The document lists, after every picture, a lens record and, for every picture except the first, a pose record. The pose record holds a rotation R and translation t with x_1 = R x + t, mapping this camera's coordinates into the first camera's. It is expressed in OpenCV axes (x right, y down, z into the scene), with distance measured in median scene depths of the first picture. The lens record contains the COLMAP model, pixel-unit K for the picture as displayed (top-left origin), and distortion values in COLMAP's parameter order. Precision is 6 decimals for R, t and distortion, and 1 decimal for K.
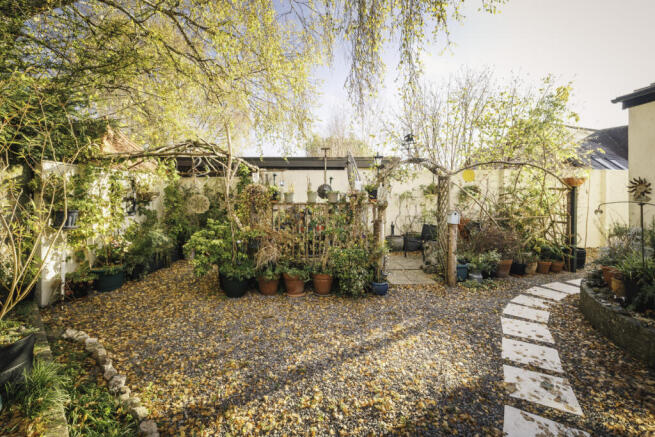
lens RADIAL K [[366.5, 0, 327.5], [0, 366.5, 201.6], [0, 0, 1]] dist [-0.002353, -0.000401]
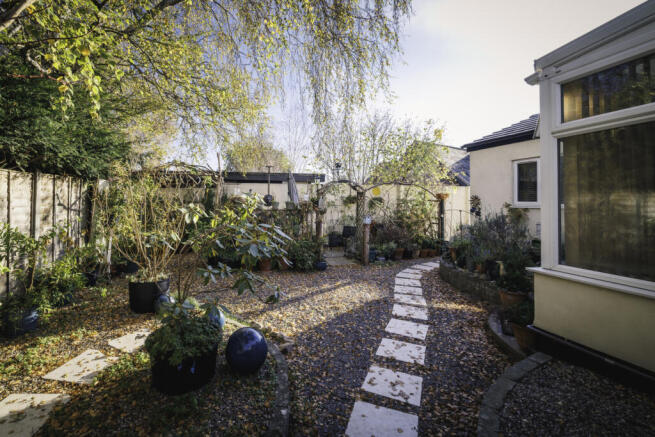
lens RADIAL K [[366.5, 0, 327.5], [0, 366.5, 201.6], [0, 0, 1]] dist [-0.002353, -0.000401]
pose [[0.970978, 0.010688, 0.238931, -0.141835], [-0.006142, 0.999786, -0.019763, 0.000349], [-0.239091, 0.017722, 0.970835, -0.344196]]
